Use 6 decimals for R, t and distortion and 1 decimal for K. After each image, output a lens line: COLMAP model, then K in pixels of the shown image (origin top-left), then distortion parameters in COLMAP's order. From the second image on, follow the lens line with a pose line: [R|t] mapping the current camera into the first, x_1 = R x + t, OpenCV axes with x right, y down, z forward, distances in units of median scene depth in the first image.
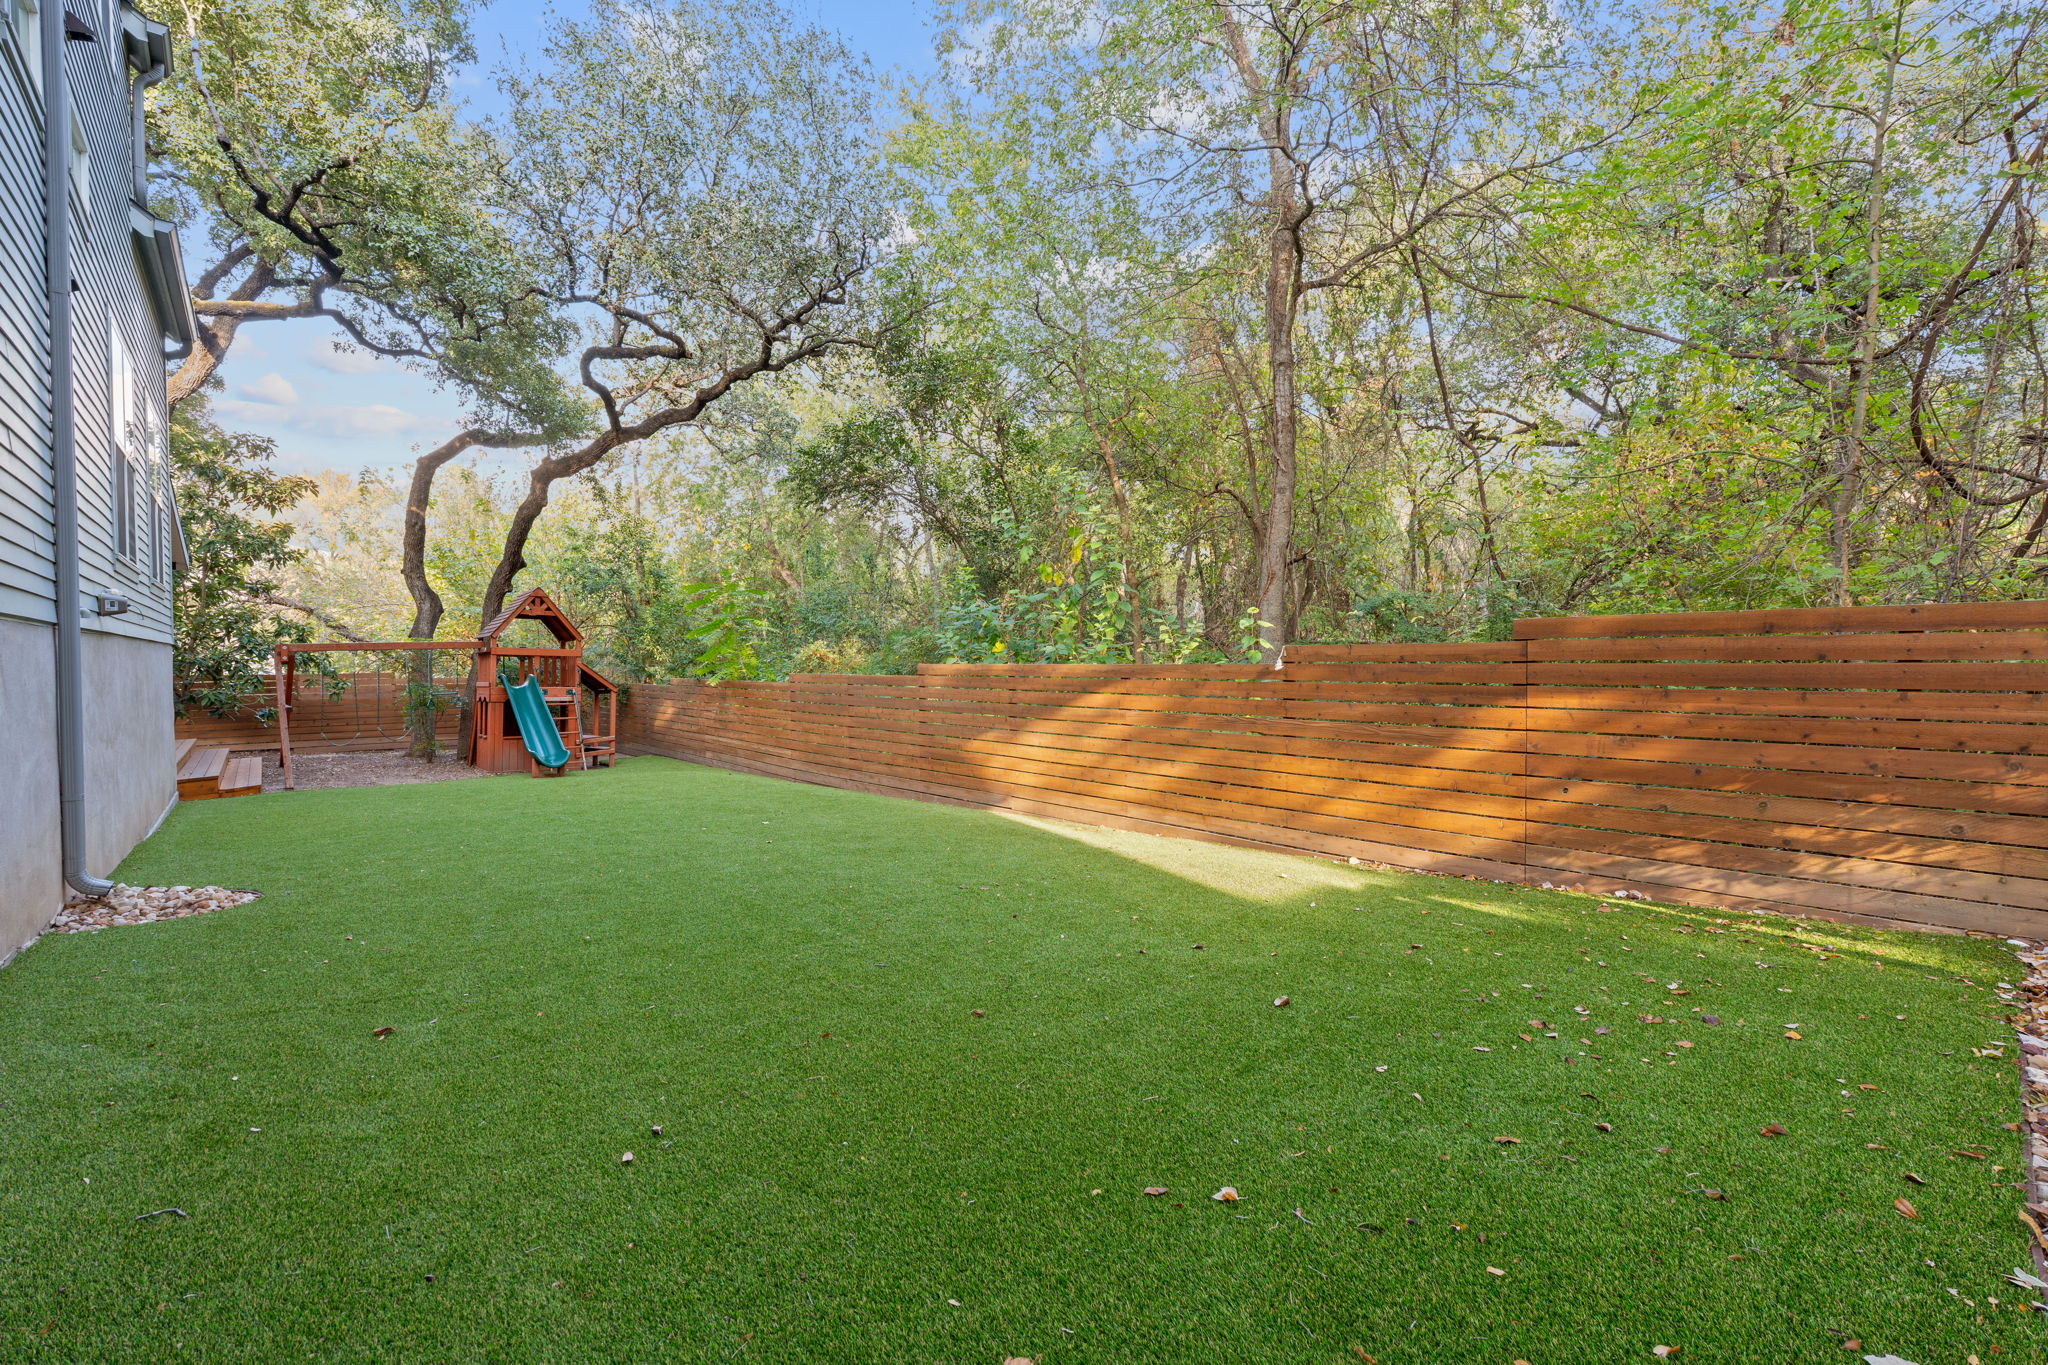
lens RADIAL K [[895.3, 0, 1023.7], [0, 895.3, 658.1], [0, 0, 1]] dist [-0.000100, -0.000073]
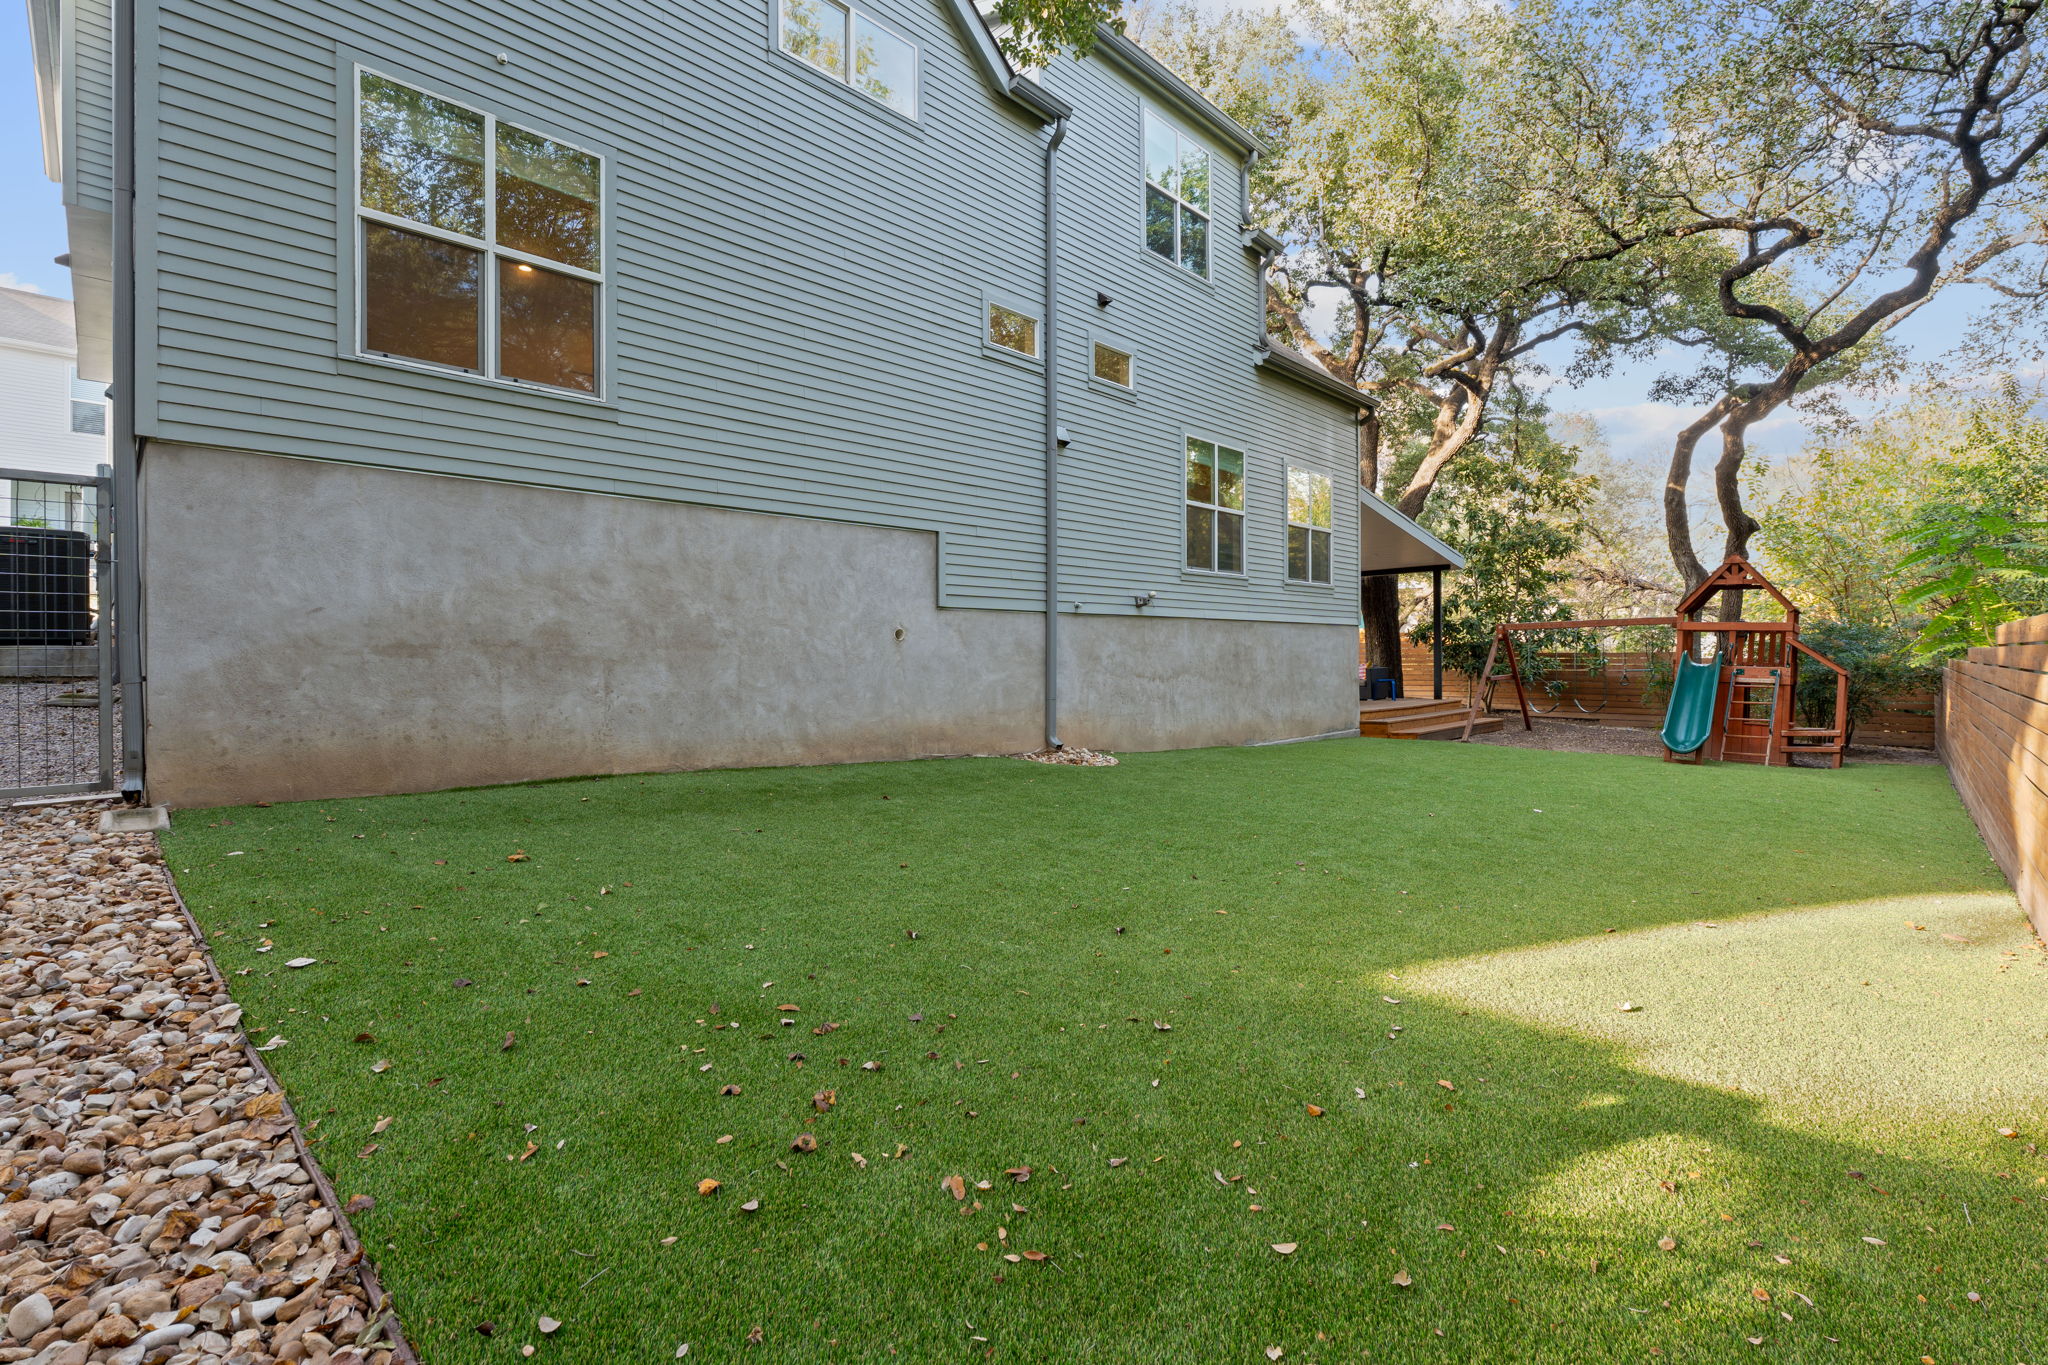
lens RADIAL K [[895.3, 0, 1023.7], [0, 895.3, 658.1], [0, 0, 1]] dist [-0.000100, -0.000073]
pose [[0.084019, 0.017069, -0.996318, 0.316202], [-0.000266, 0.999854, 0.017107, 0.010739], [0.996464, -0.001172, 0.084011, 0.241492]]
